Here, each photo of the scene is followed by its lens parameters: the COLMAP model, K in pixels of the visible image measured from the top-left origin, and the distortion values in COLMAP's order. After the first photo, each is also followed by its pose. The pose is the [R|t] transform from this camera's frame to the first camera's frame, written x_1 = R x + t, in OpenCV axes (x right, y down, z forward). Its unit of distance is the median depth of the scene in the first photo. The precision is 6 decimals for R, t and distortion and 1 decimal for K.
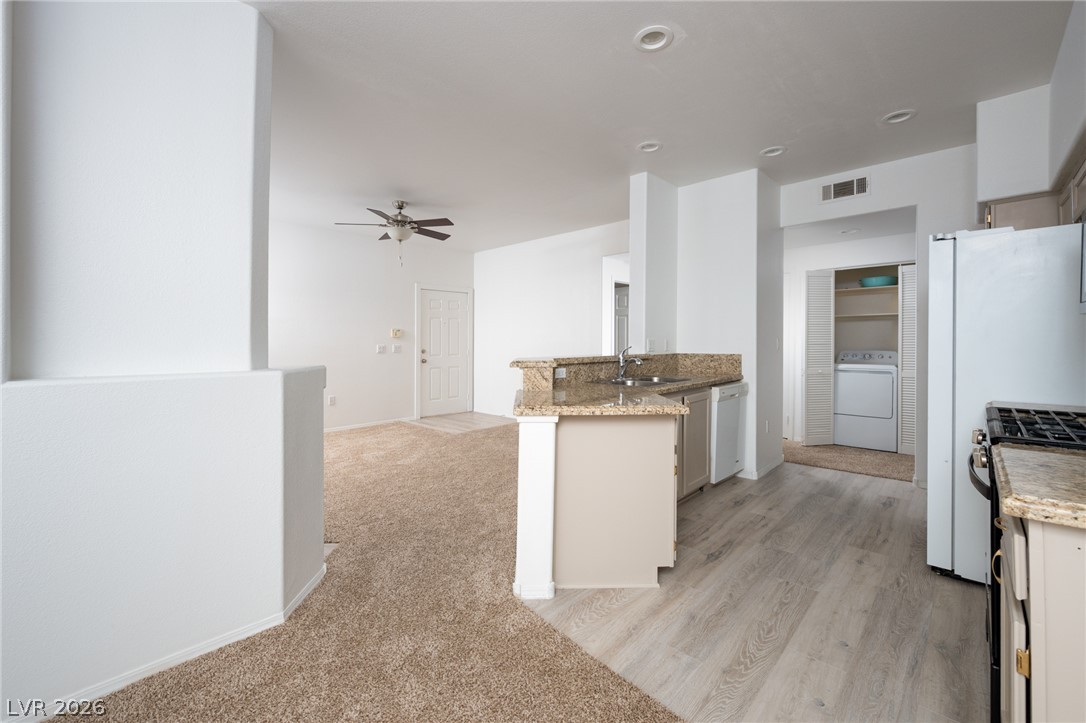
lens RADIAL K [[458.6, 0, 542.8], [0, 458.6, 361.4], [0, 0, 1]] dist [-0.001023, 0.000123]
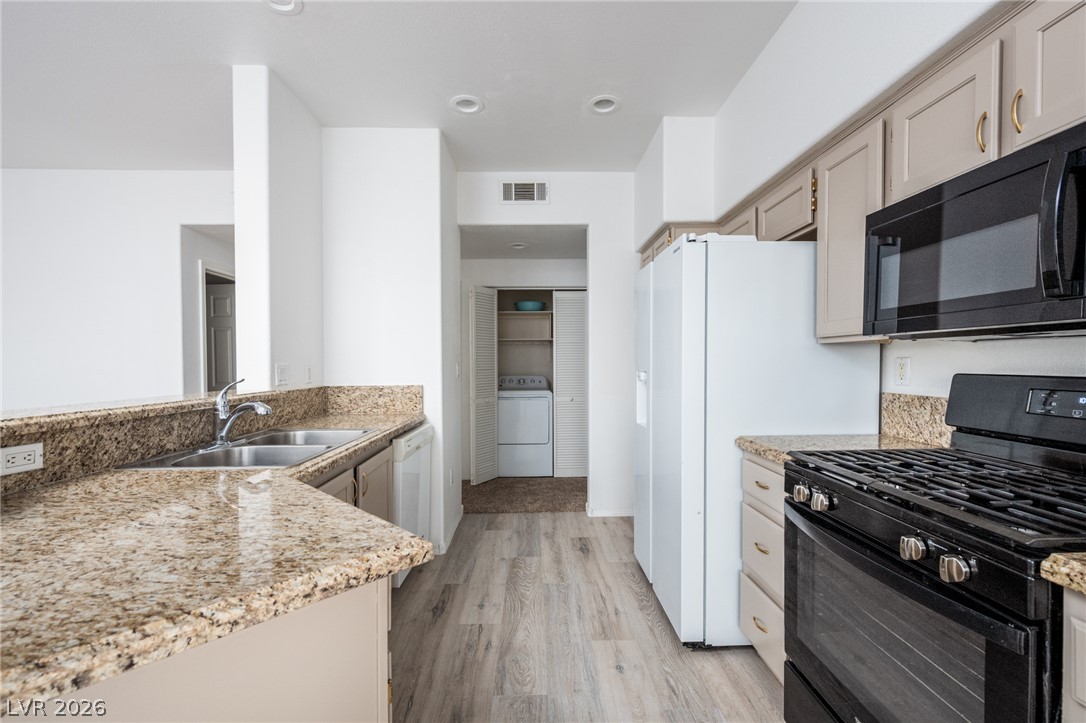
lens RADIAL K [[458.6, 0, 543.0], [0, 458.6, 375.0], [0, 0, 1]] dist [-0.001023, 0.000123]
pose [[0.710362, -0.017232, 0.703626, 0.065586], [0.033850, 0.999380, -0.009700, -0.019481], [-0.703022, 0.030708, 0.710504, 0.374079]]
